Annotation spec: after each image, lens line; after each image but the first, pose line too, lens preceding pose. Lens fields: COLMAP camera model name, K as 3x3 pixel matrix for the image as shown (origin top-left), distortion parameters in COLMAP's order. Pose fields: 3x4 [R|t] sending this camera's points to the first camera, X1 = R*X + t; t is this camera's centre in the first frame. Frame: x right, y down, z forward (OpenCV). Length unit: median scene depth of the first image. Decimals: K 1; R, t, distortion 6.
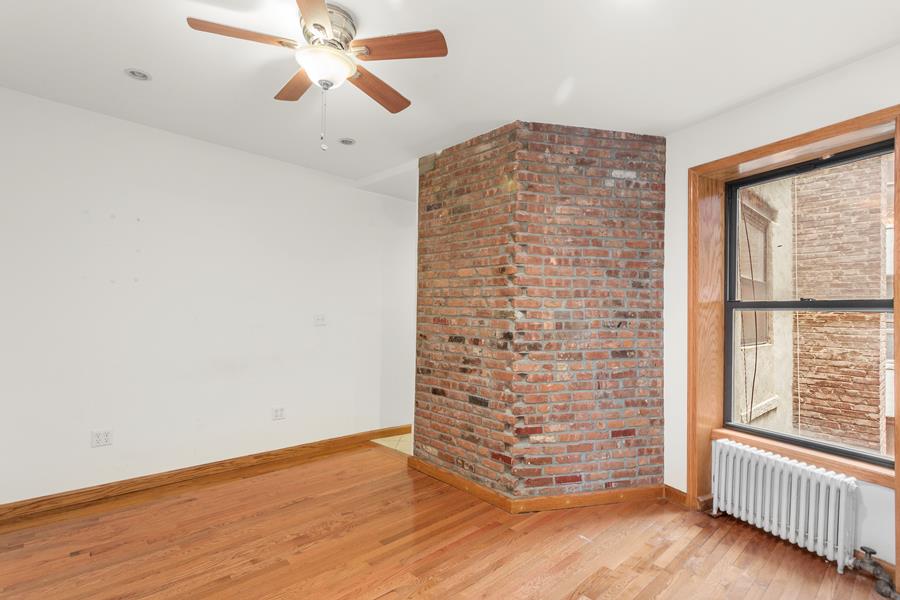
lens RADIAL K [[428.0, 0, 418.2], [0, 428.0, 314.5], [0, 0, 1]] dist [0.002355, 0.000067]
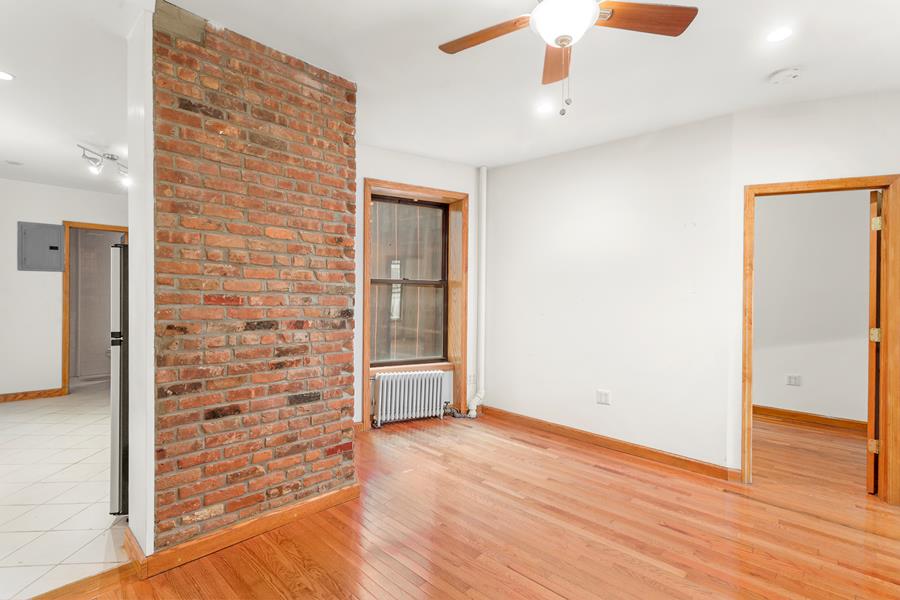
lens RADIAL K [[428.0, 0, 445.9], [0, 428.0, 296.6], [0, 0, 1]] dist [0.002355, 0.000067]
pose [[-0.088380, -0.028887, 0.995668, -0.660464], [-0.013147, 0.999526, 0.027832, -0.013295], [-0.996000, -0.010631, -0.088718, 0.791394]]
